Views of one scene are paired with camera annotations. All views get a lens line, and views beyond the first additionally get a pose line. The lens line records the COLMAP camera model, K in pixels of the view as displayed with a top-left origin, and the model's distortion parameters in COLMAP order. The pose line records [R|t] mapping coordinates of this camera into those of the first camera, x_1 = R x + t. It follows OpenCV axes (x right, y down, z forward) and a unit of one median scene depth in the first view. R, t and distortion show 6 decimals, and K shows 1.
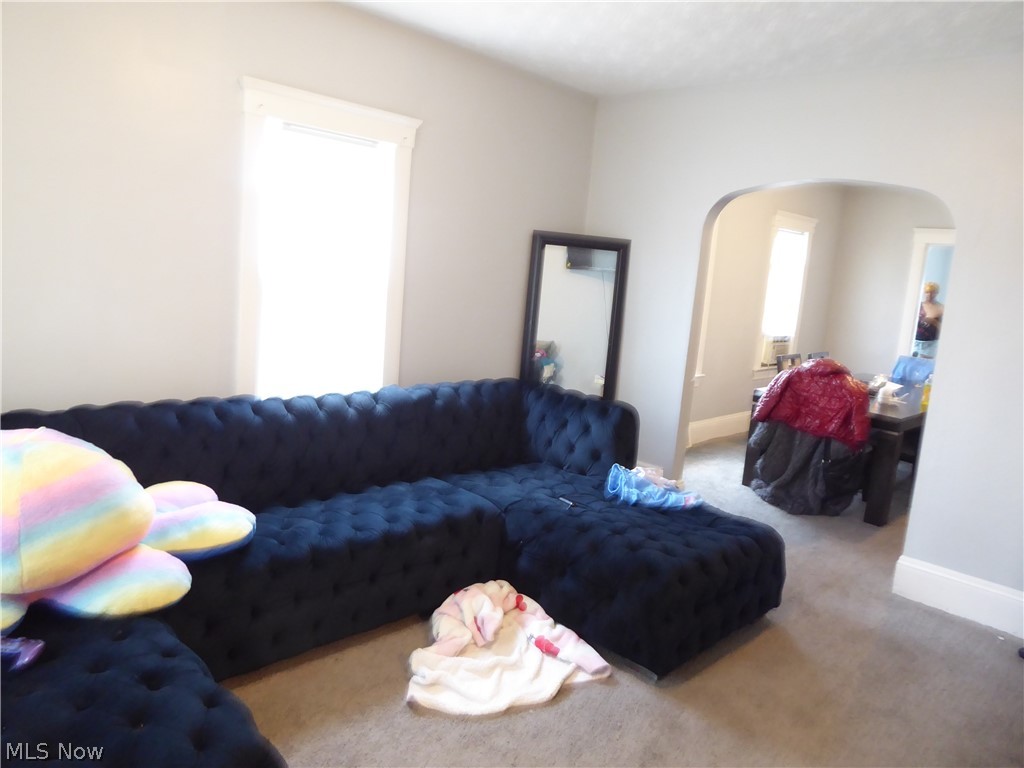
lens RADIAL K [[724.5, 0, 512.4], [0, 724.5, 384.5], [0, 0, 1]] dist [-0.024149, 0.012163]
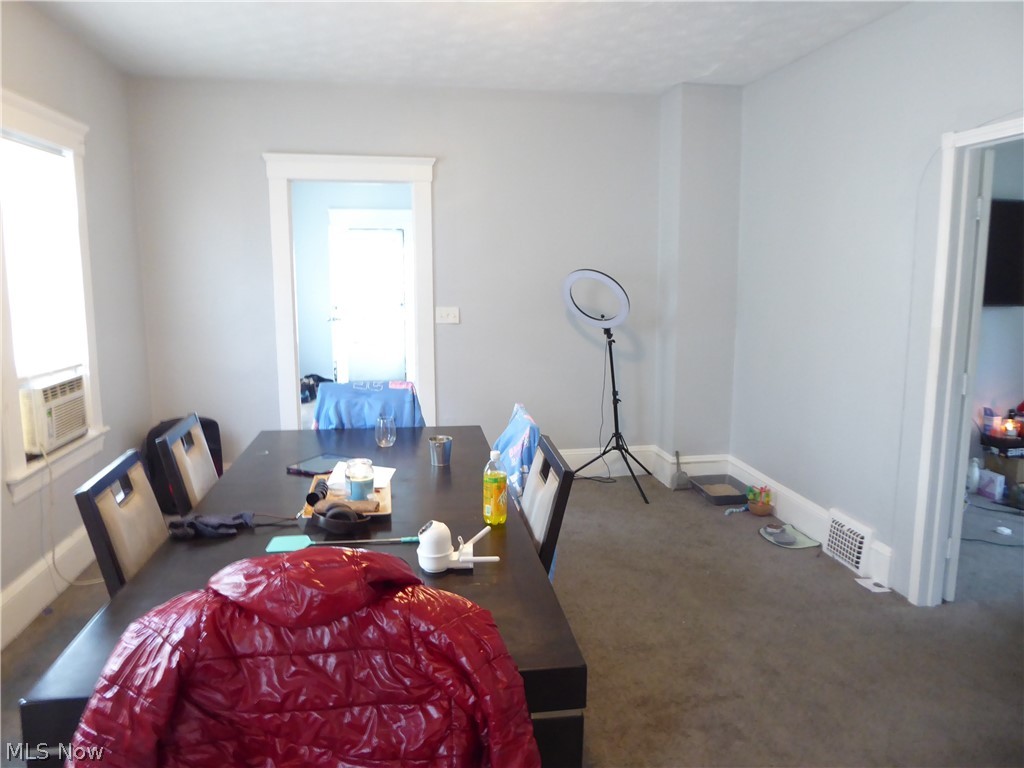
lens RADIAL K [[724.5, 0, 512.3], [0, 724.5, 381.7], [0, 0, 1]] dist [-0.024149, 0.012163]
pose [[0.589263, -0.184342, 0.786630, 0.188829], [0.168399, 0.980263, 0.103572, -0.064208], [-0.790197, 0.071437, 0.608675, 0.514562]]
